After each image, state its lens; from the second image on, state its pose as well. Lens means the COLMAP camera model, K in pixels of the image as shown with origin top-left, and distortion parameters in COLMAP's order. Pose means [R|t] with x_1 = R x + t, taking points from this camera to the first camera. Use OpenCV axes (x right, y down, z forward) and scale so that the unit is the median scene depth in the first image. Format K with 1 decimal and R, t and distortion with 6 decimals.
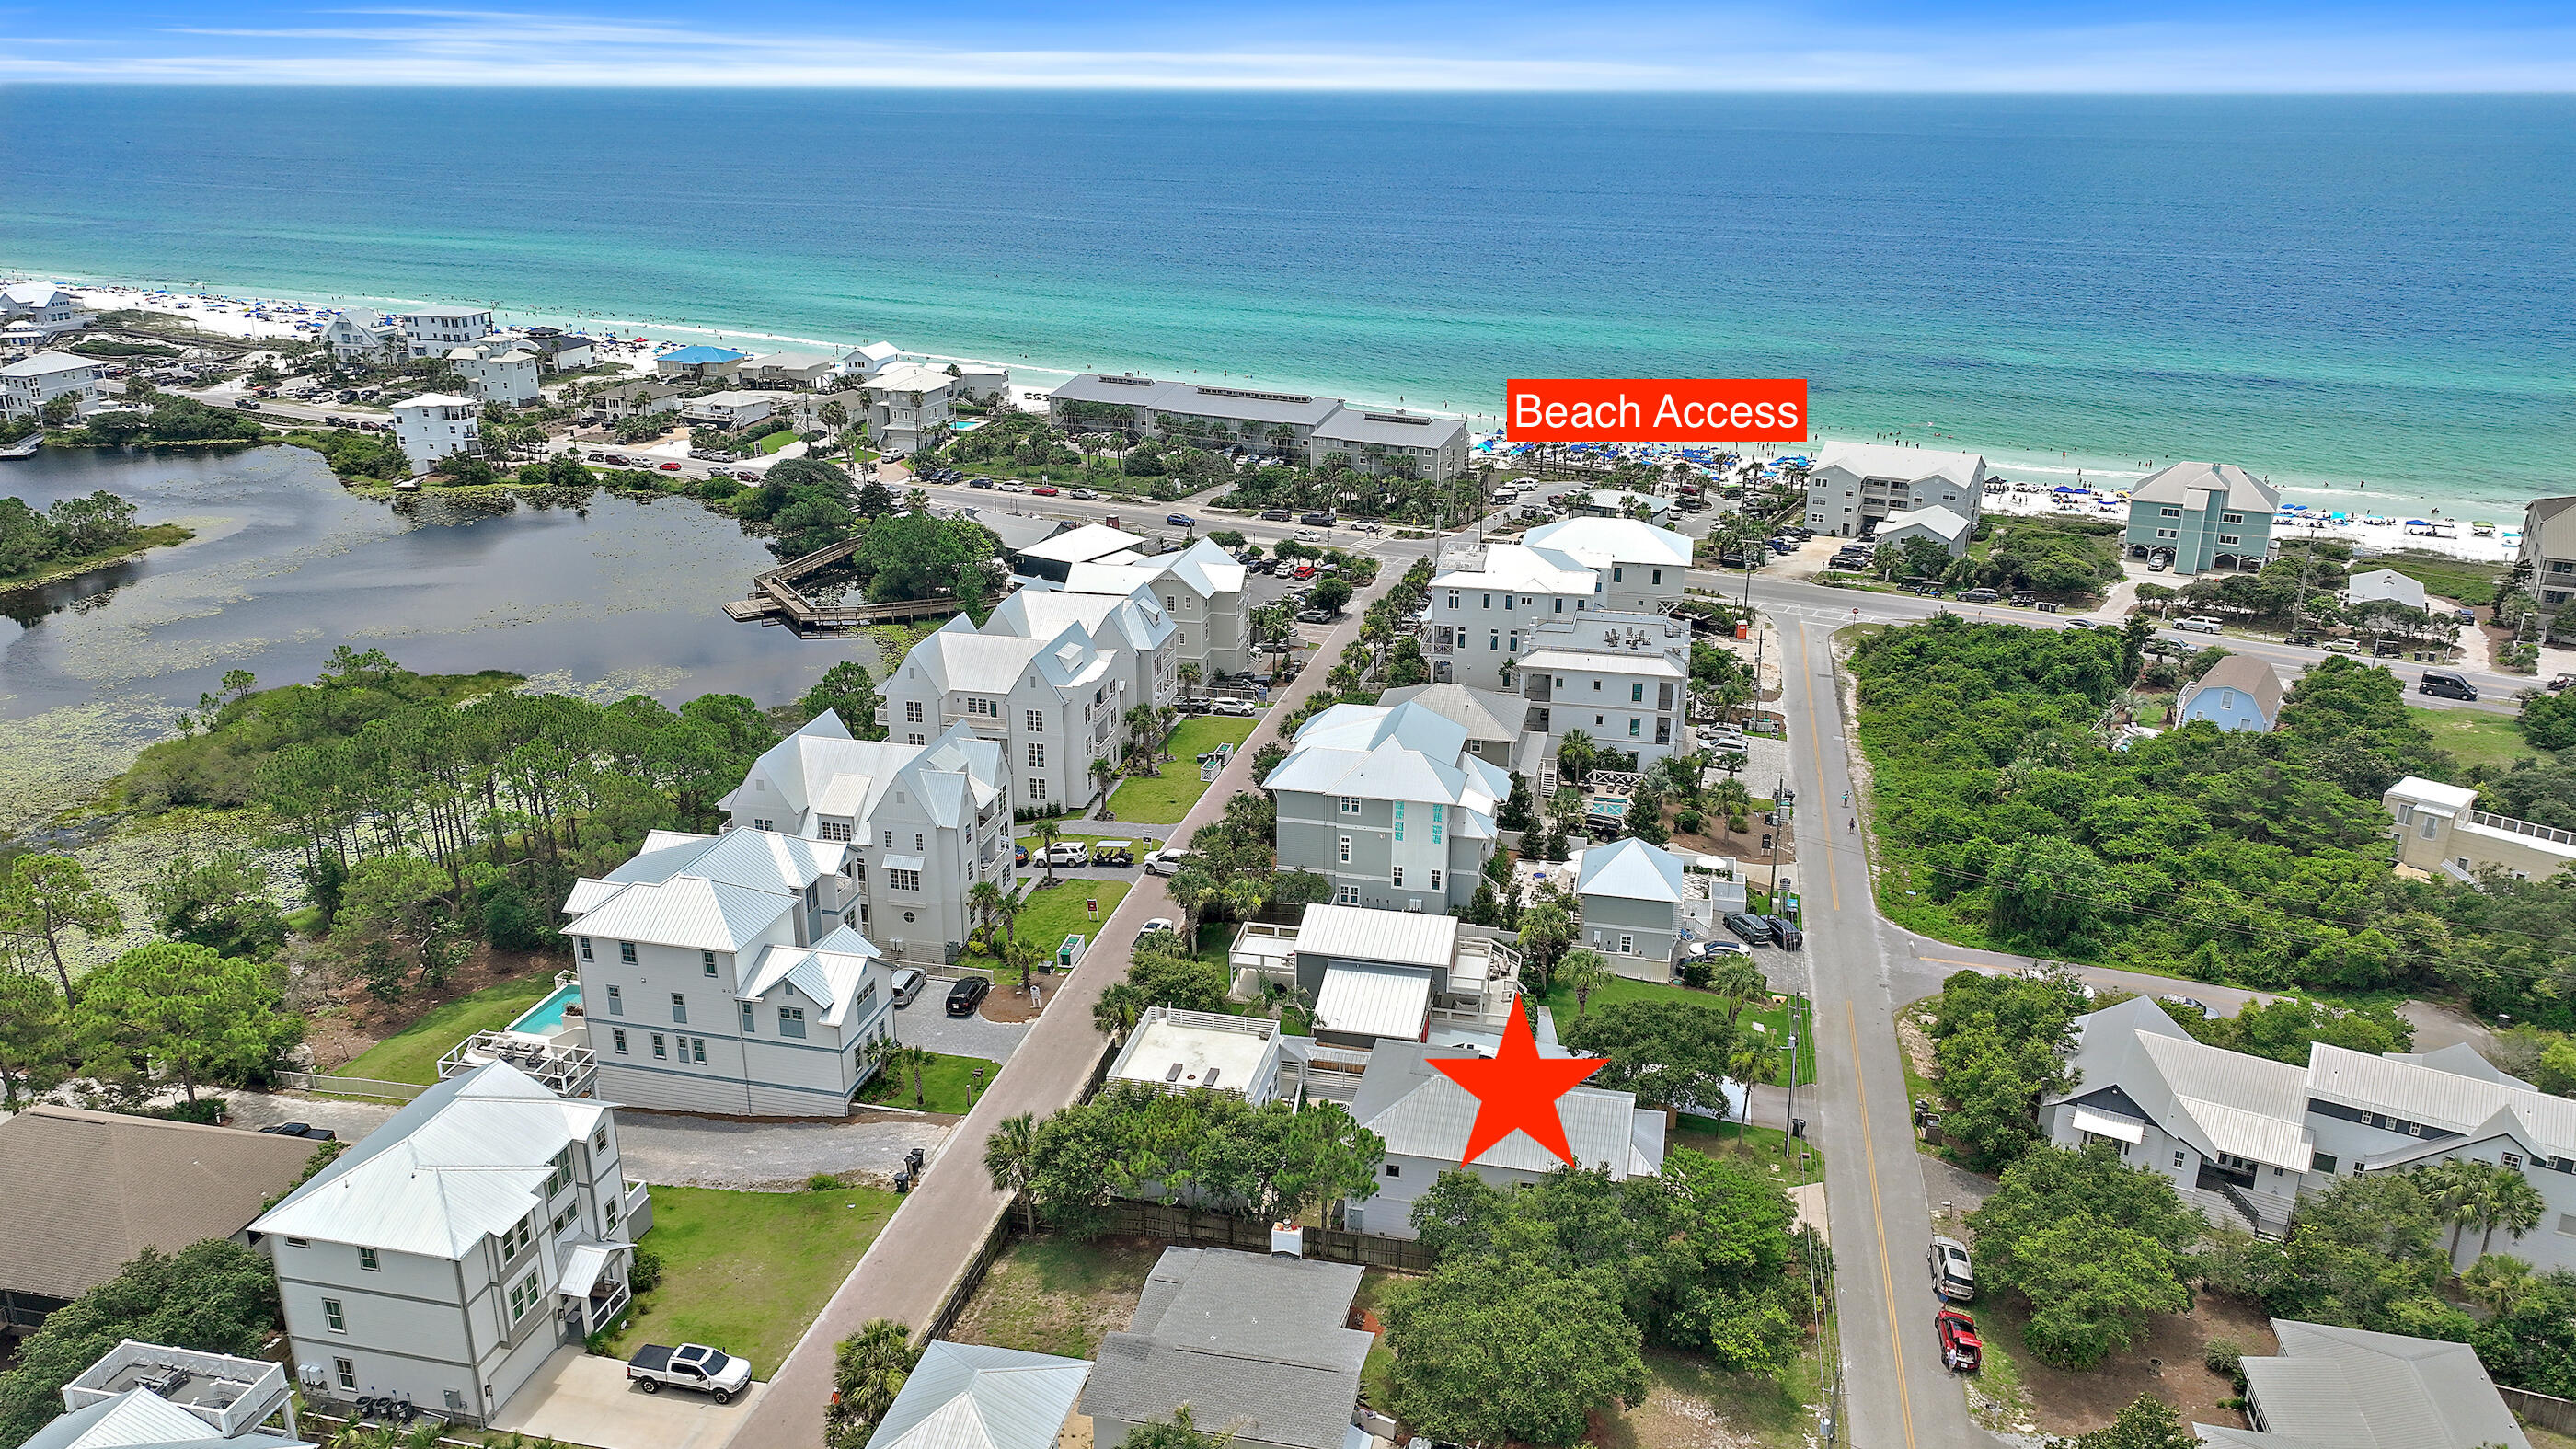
lens RADIAL K [[1806.8, 0, 1288.0], [0, 1806.8, 724.5], [0, 0, 1]] dist [0.012864, 0.005775]
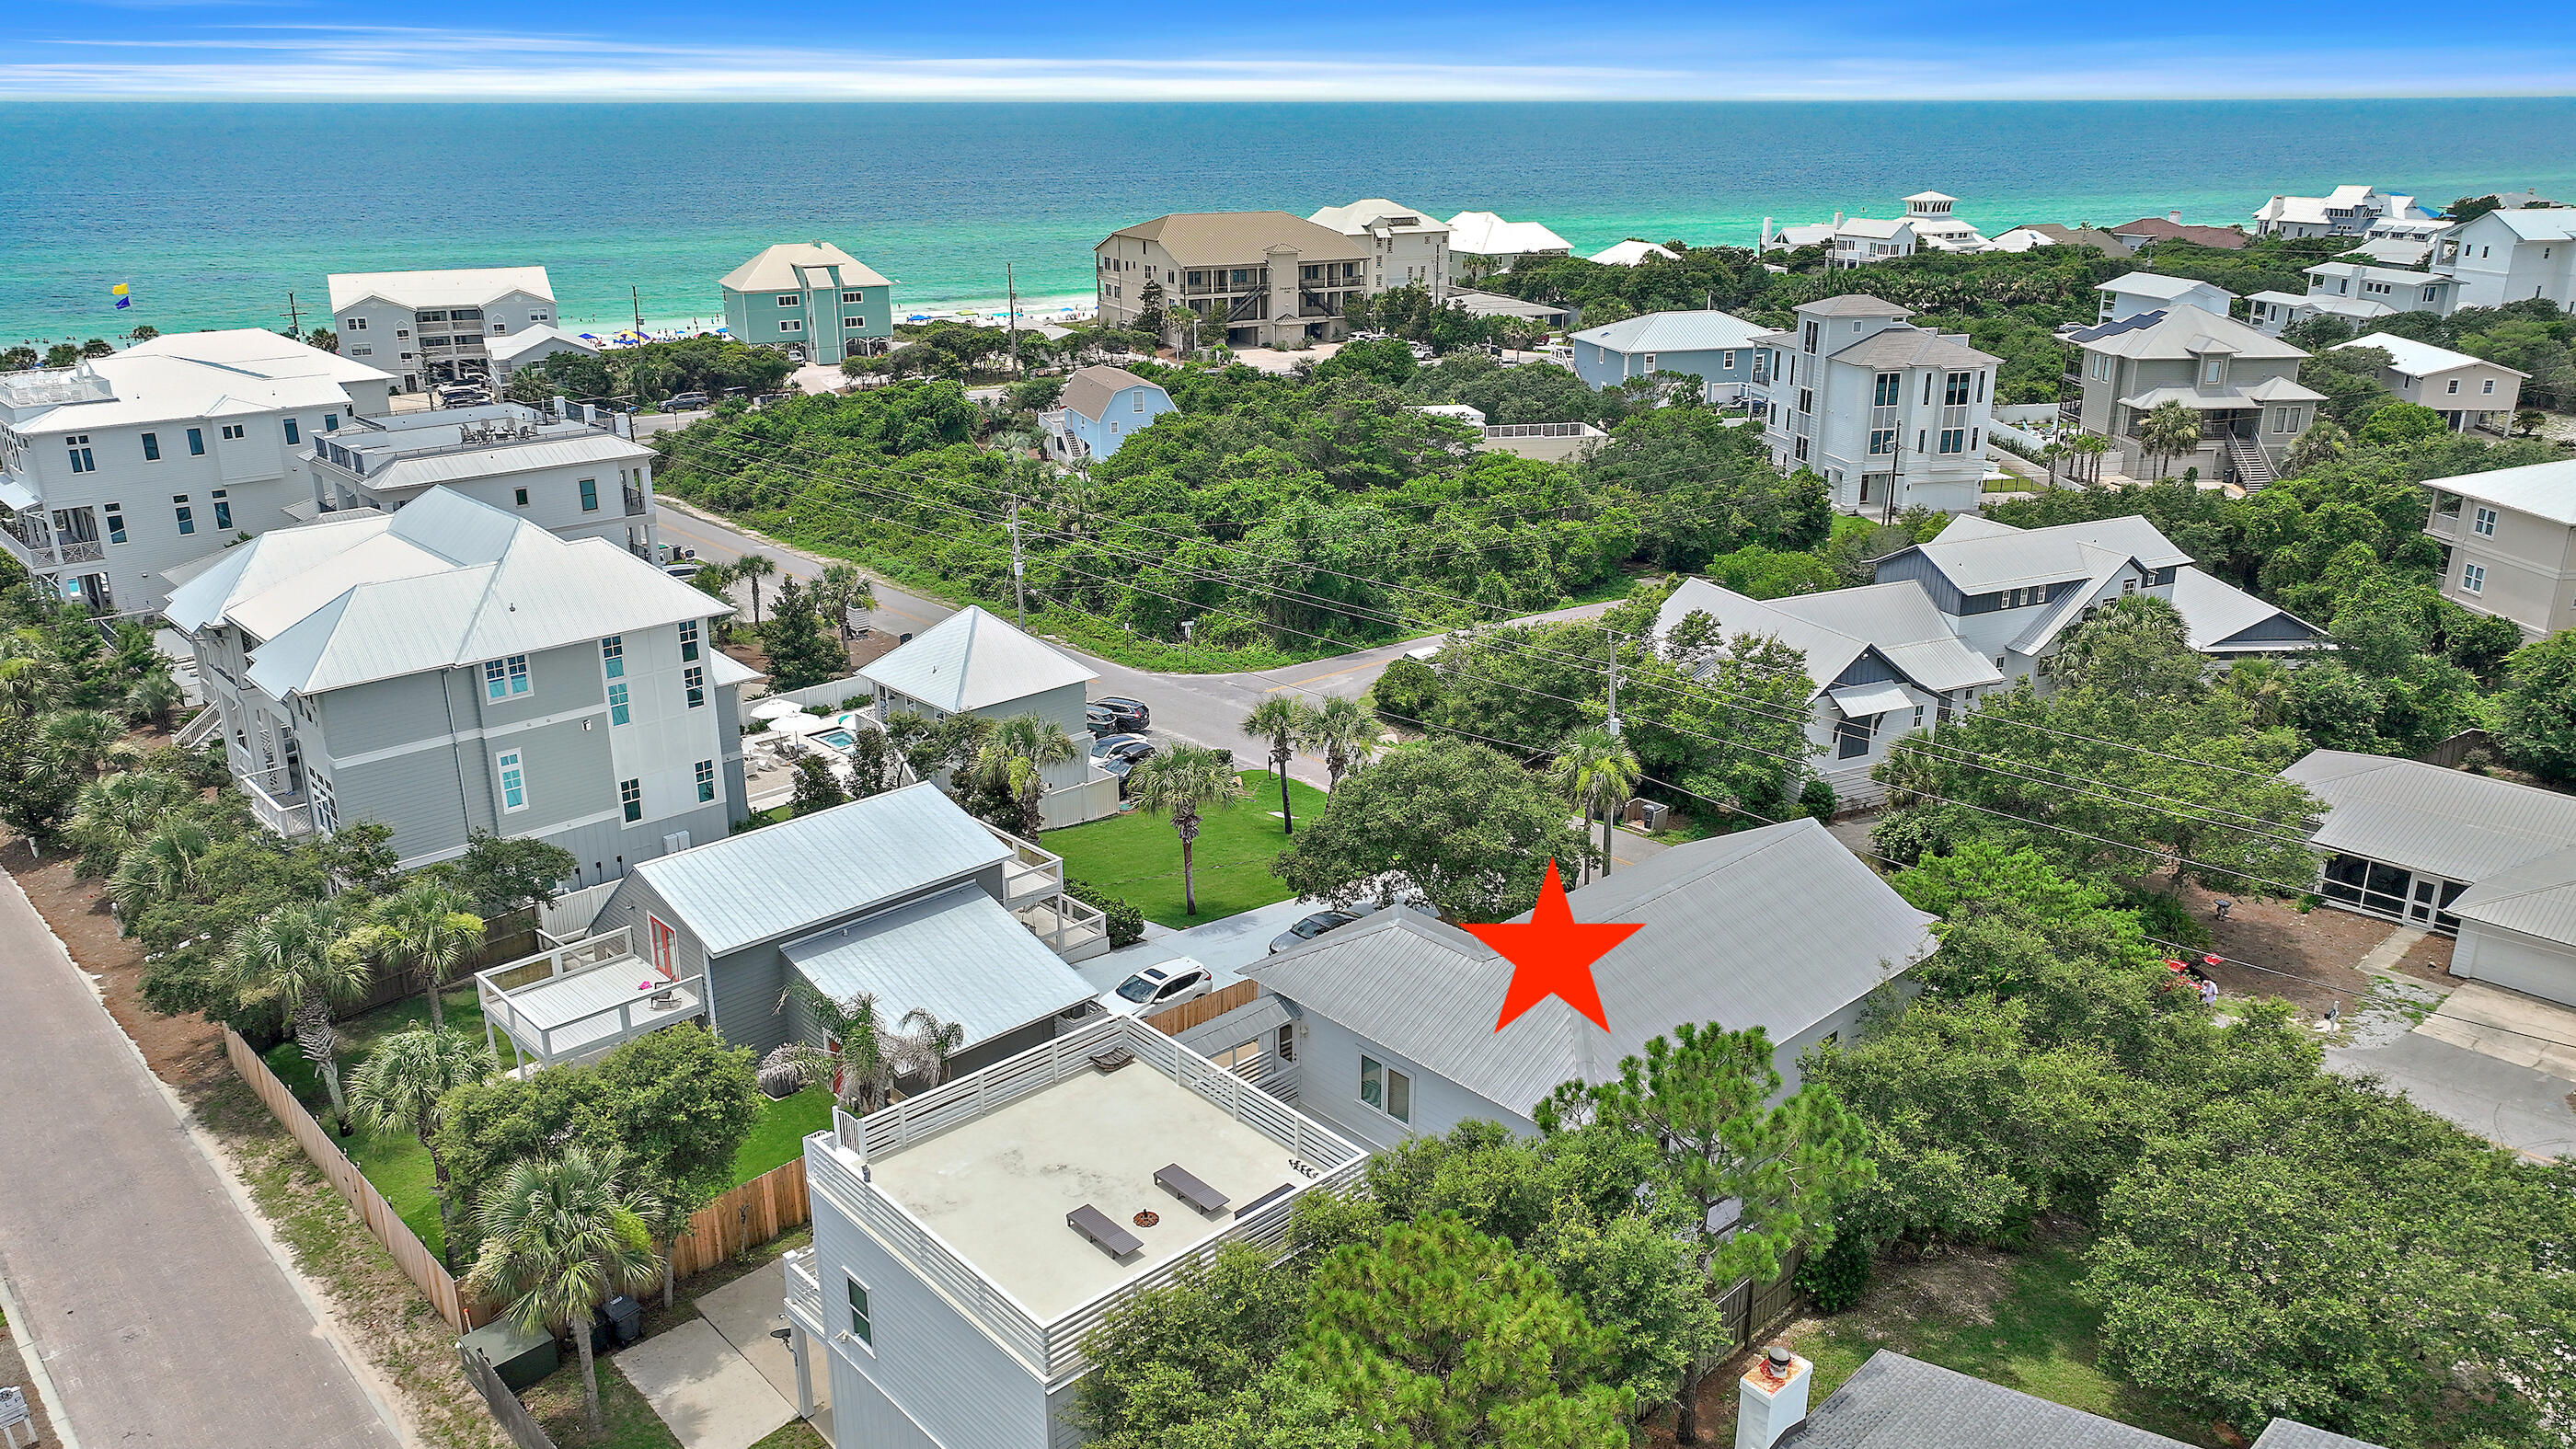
lens RADIAL K [[1806.8, 0, 1288.0], [0, 1806.8, 724.5], [0, 0, 1]] dist [0.012864, 0.005775]
pose [[0.569553, -0.275945, 0.774251, -0.080748], [0.274602, 0.951720, 0.137193, 0.017872], [-0.774728, 0.134473, 0.617830, 0.215223]]
